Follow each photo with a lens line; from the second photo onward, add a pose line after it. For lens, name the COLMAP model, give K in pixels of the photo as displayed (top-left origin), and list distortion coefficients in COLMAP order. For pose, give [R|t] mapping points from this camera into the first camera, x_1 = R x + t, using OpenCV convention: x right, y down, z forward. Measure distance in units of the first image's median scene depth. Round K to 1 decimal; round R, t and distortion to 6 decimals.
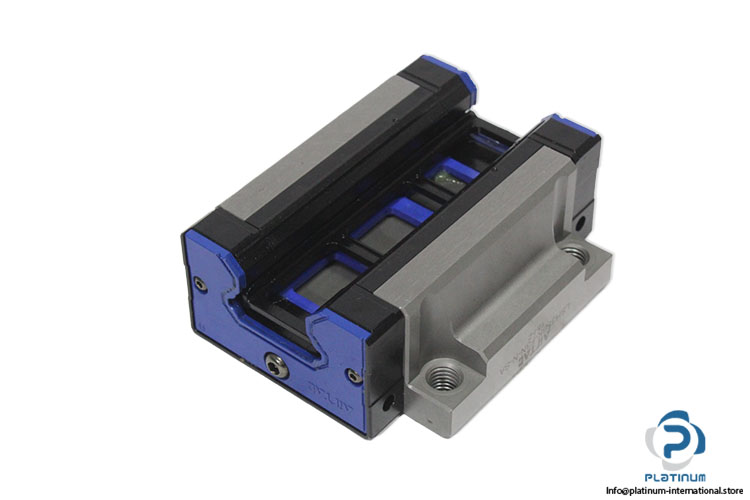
lens RADIAL K [[1601.4, 0, 375.0], [0, 1601.4, 250.0], [0, 0, 1]] dist [0.004156, -0.009450]
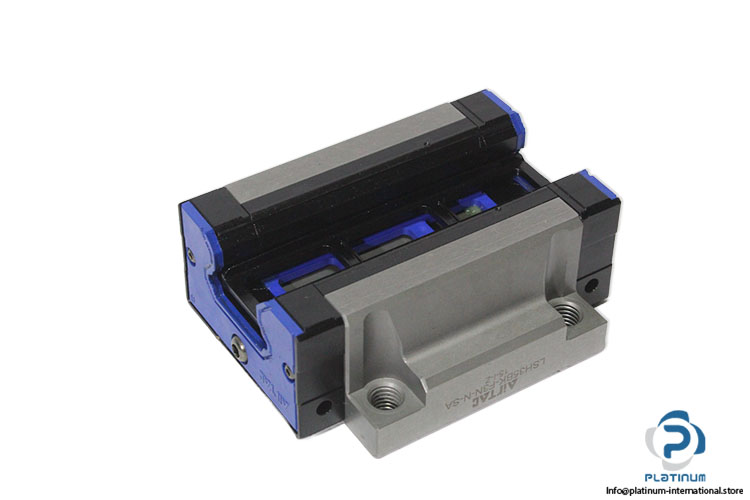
lens RADIAL K [[1601.4, 0, 375.0], [0, 1601.4, 250.0], [0, 0, 1]] dist [0.004156, -0.009450]
pose [[0.947662, 0.212640, -0.238162, 0.251864], [-0.221698, 0.975047, -0.011589, 0.003222], [0.229755, 0.063783, 0.971156, 0.021130]]
